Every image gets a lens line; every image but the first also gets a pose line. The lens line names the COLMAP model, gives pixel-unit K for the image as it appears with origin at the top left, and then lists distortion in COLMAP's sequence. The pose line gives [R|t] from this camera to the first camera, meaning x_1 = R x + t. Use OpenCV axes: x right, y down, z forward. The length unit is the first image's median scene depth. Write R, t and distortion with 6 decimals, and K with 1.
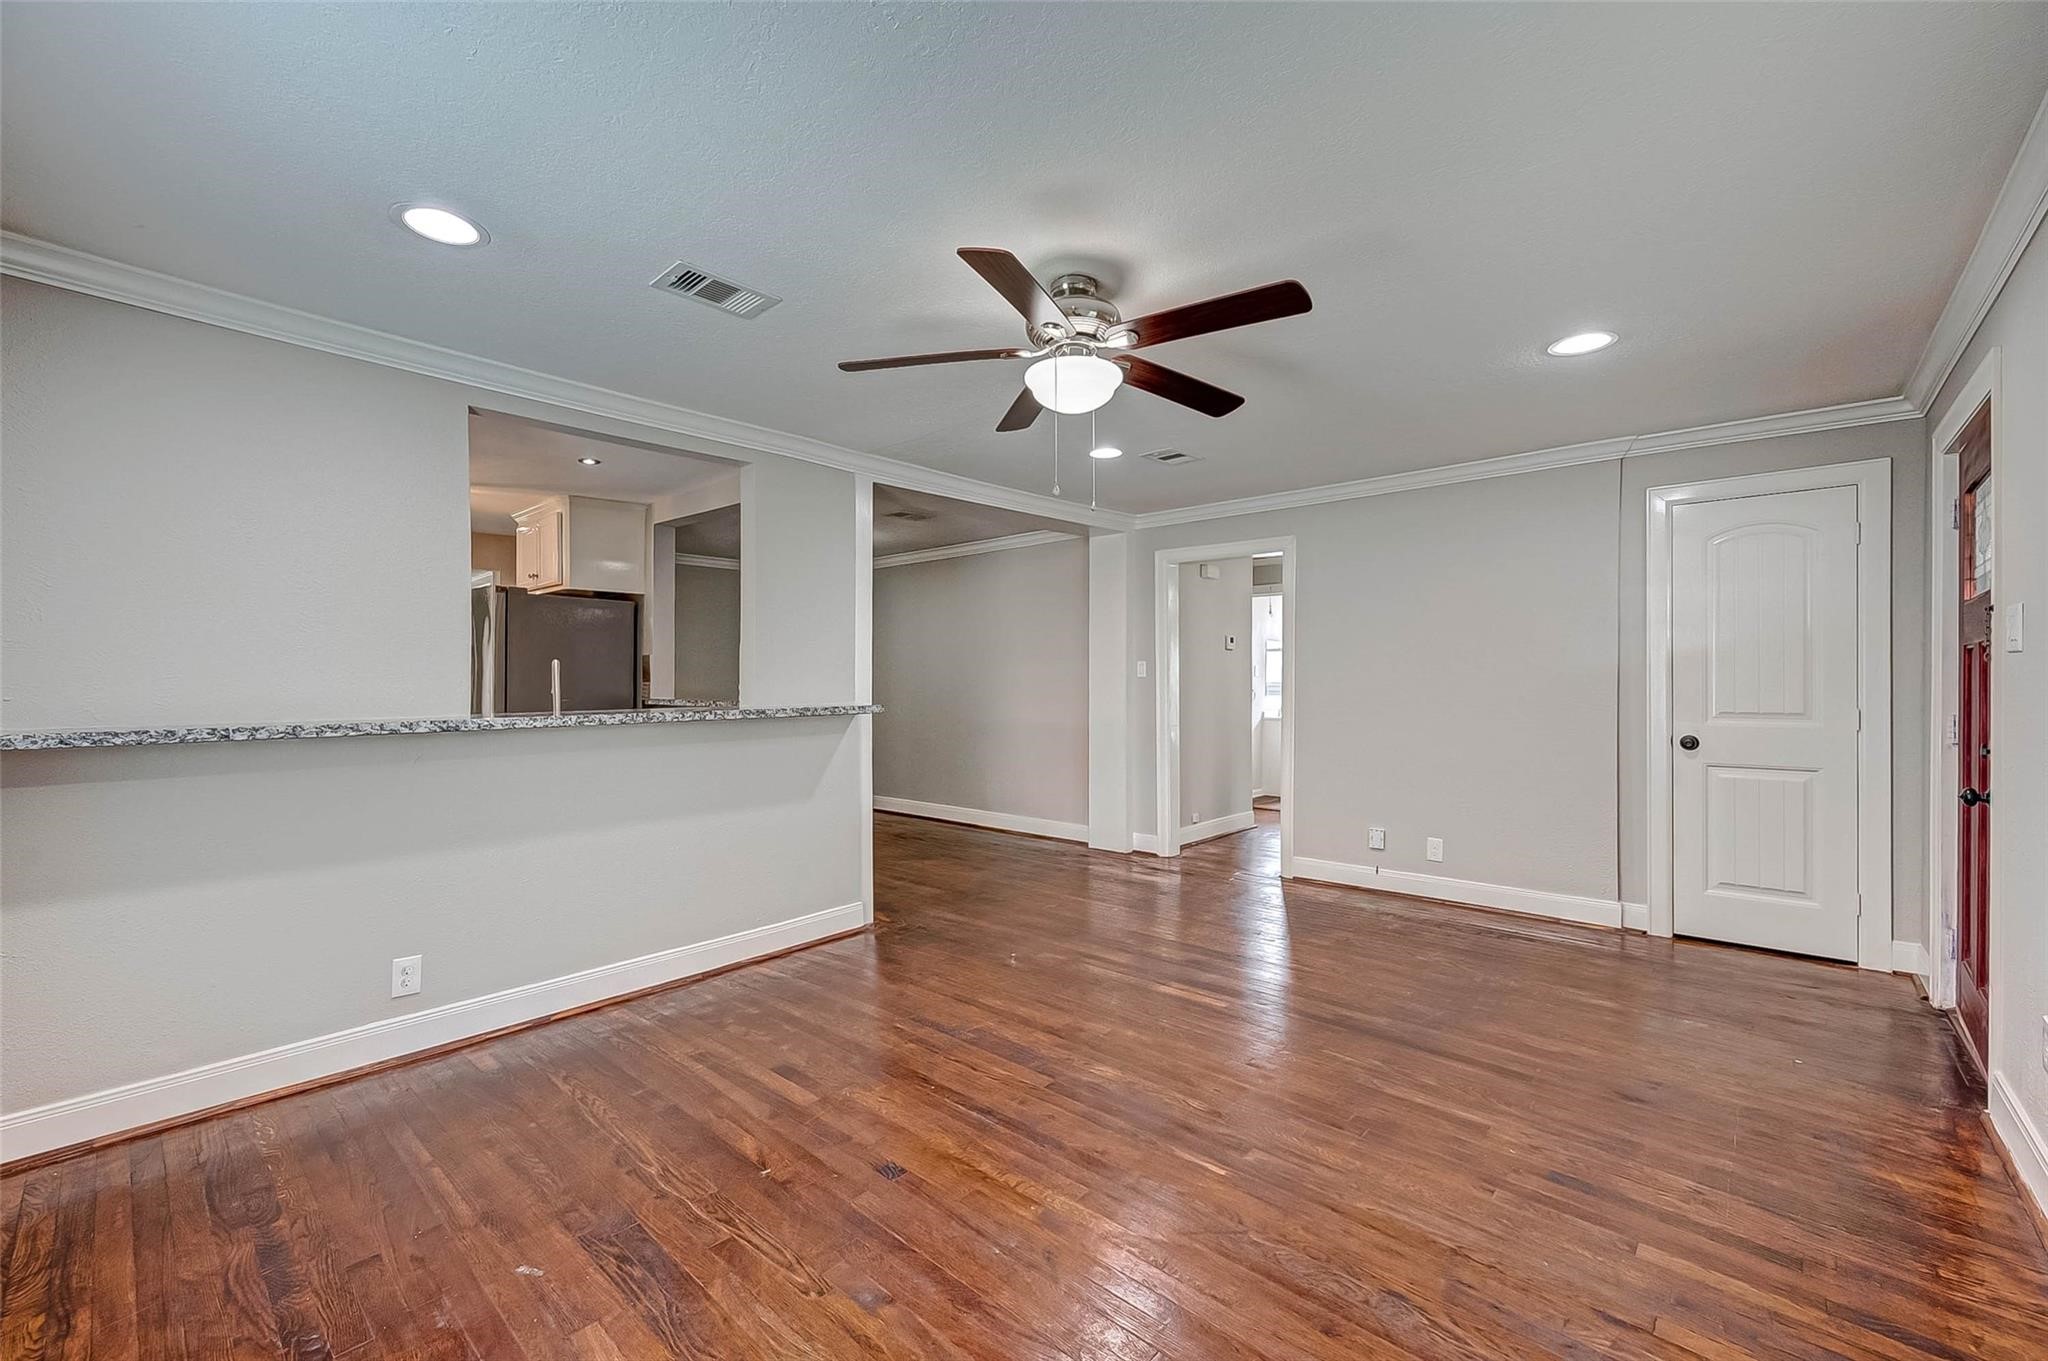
lens RADIAL K [[830.5, 0, 1021.0], [0, 830.5, 676.9], [0, 0, 1]] dist [0.003408, 0.000067]
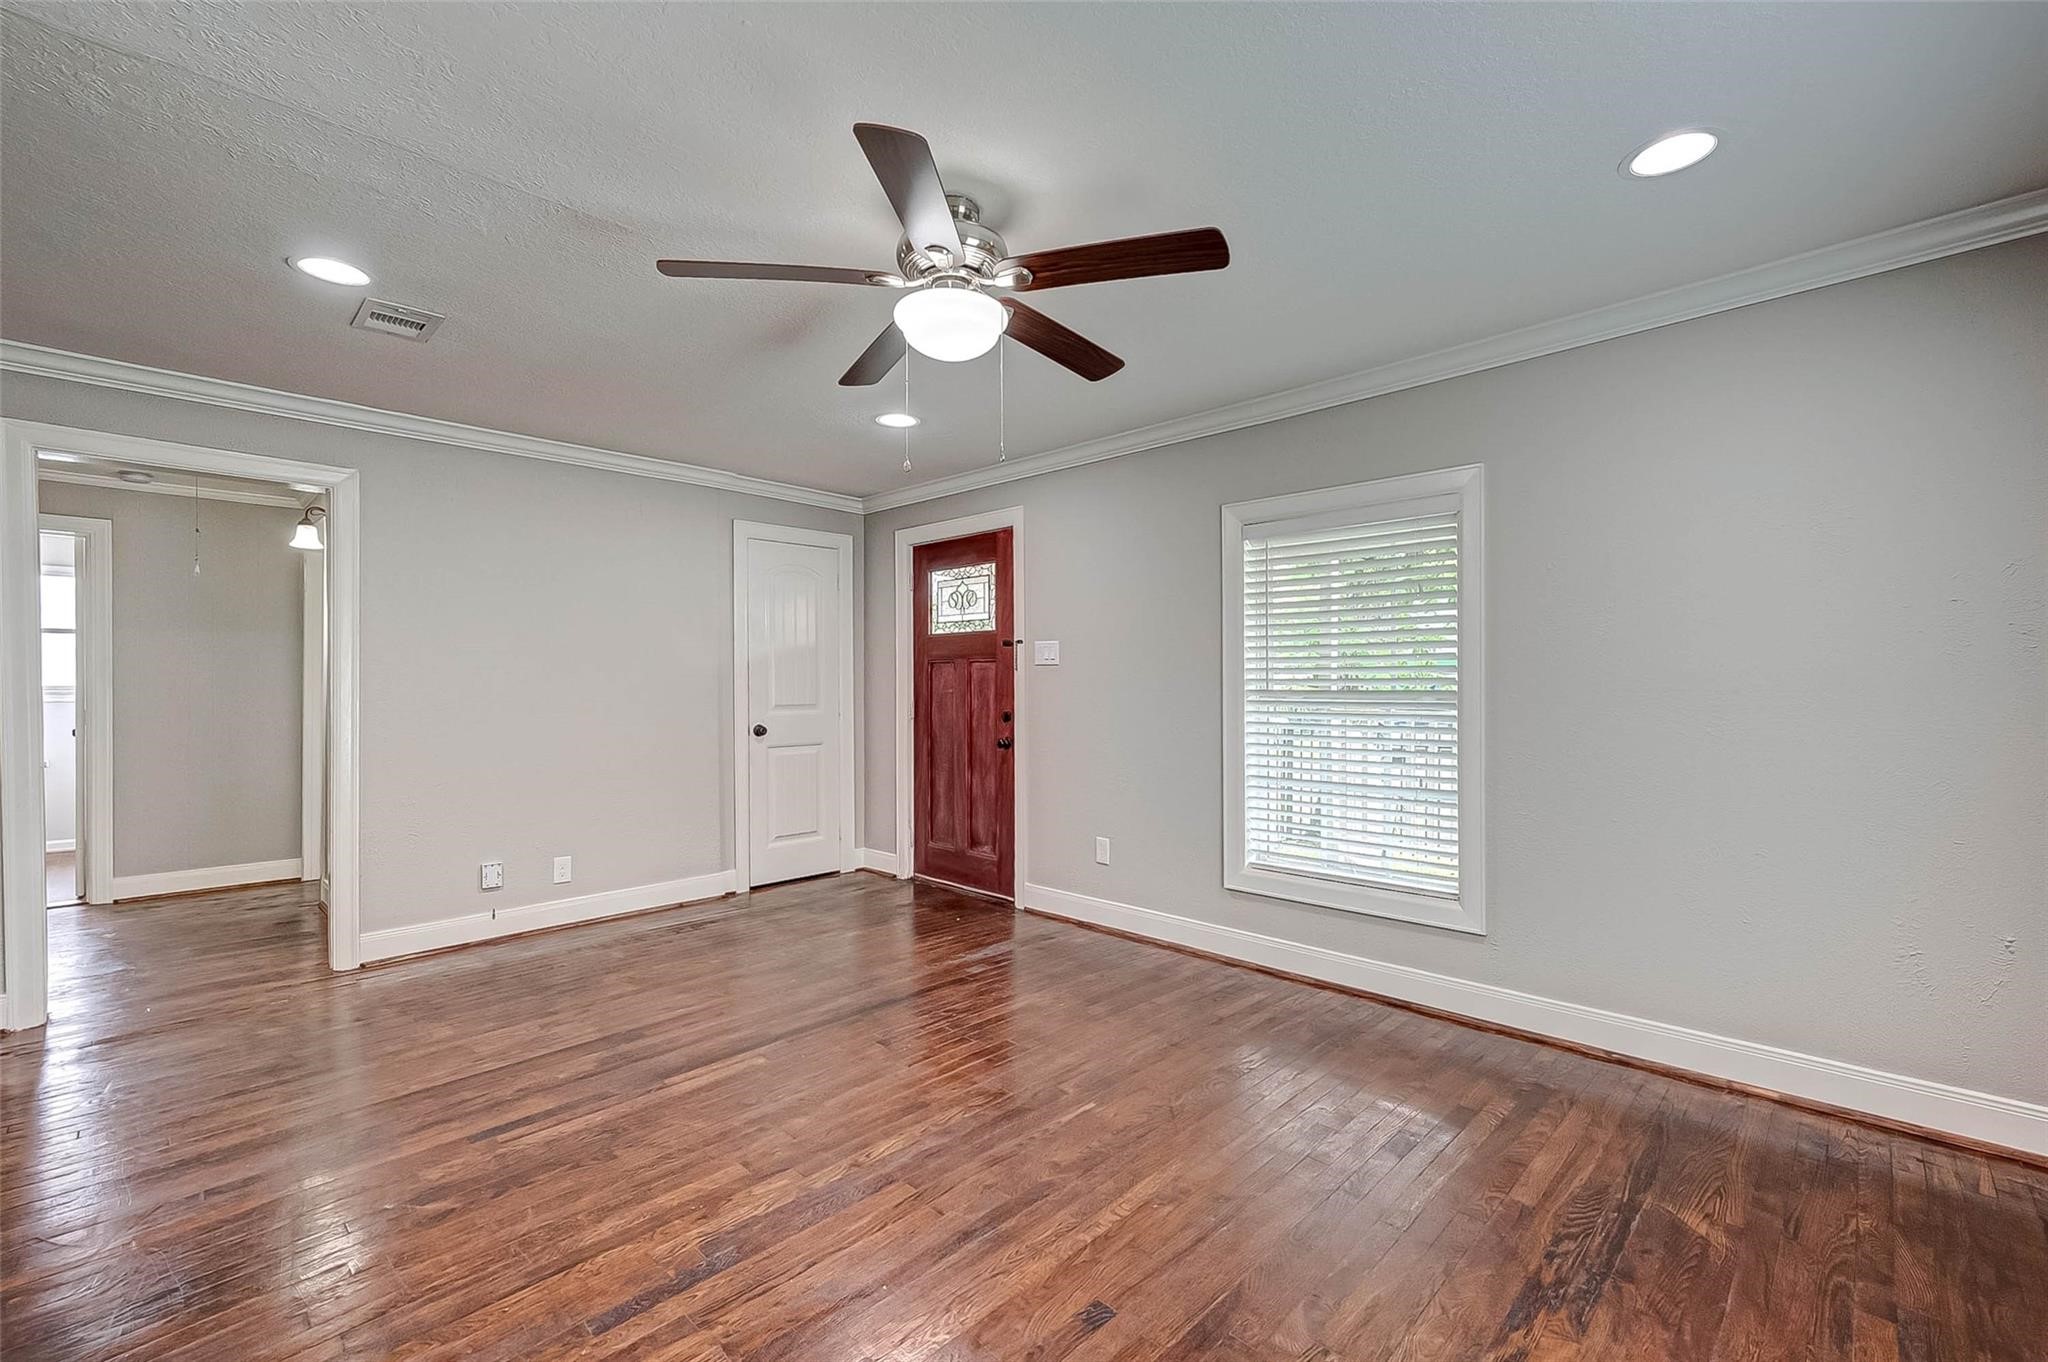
lens RADIAL K [[888.7, 0, 1031.1], [0, 888.7, 679.1], [0, 0, 1]] dist [-0.011949, -0.000150]
pose [[0.026301, 0.006458, 0.999633, -0.553440], [0.000039, 0.999979, -0.006462, 0.010997], [-0.999654, 0.000209, 0.026300, 0.594469]]
